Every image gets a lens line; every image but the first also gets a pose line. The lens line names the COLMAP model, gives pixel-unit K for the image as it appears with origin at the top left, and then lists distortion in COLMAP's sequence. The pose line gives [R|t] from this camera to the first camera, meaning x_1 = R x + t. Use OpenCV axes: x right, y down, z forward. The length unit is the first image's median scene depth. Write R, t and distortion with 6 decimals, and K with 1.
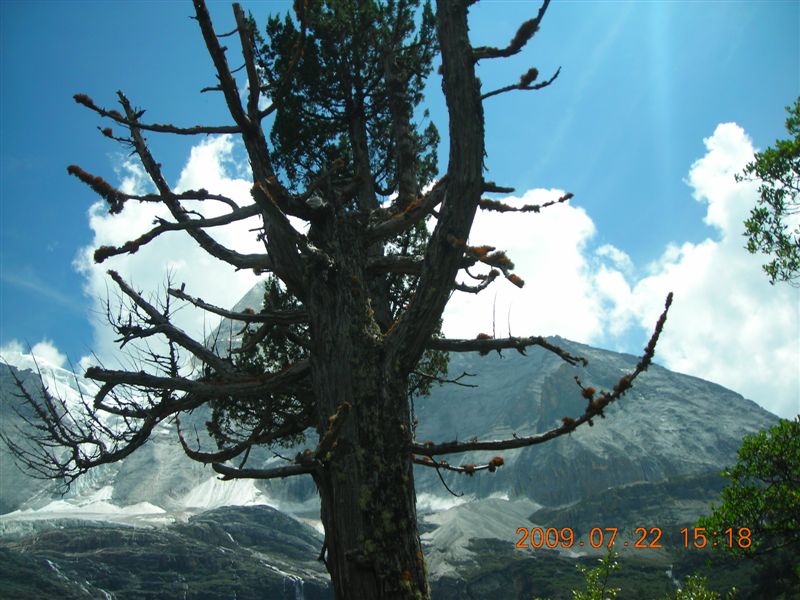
lens RADIAL K [[930.8, 0, 400.0], [0, 930.8, 300.0], [0, 0, 1]] dist [-0.216823, 0.201998]
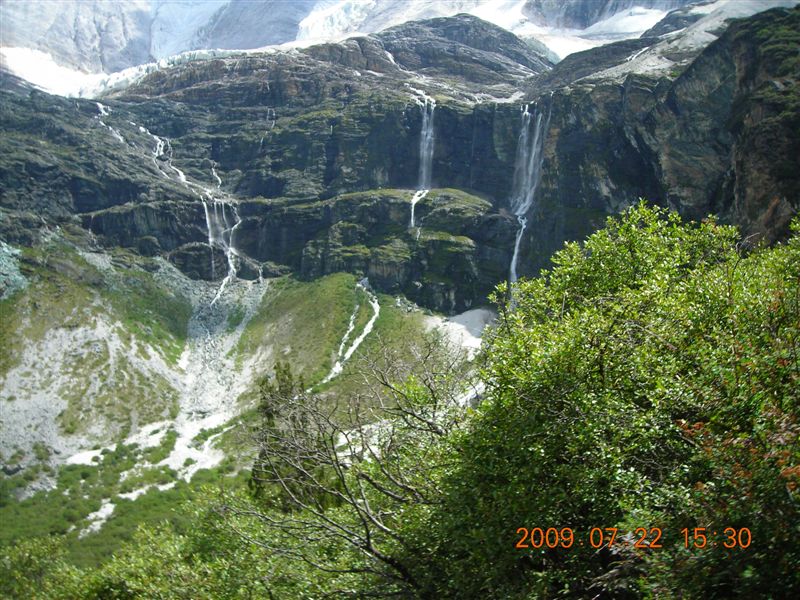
lens RADIAL K [[930.8, 0, 400.0], [0, 930.8, 300.0], [0, 0, 1]] dist [-0.216823, 0.201998]
pose [[0.897041, 0.046167, -0.439529, 0.126294], [0.146698, 0.907037, 0.394670, 0.155476], [0.416890, -0.418513, 0.806877, 0.379842]]
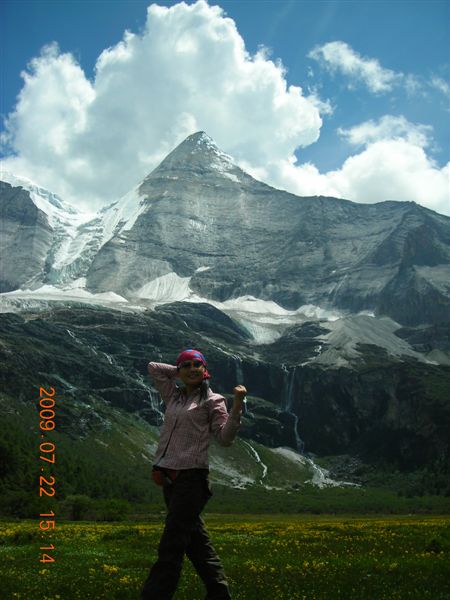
lens RADIAL K [[698.1, 0, 225.0], [0, 698.1, 300.0], [0, 0, 1]] dist [-0.216823, 0.201998]
pose [[0.993445, 0.106898, -0.040503, -0.083789], [-0.095866, 0.972075, 0.214195, -0.017355], [0.062269, -0.208908, 0.975951, -0.058632]]
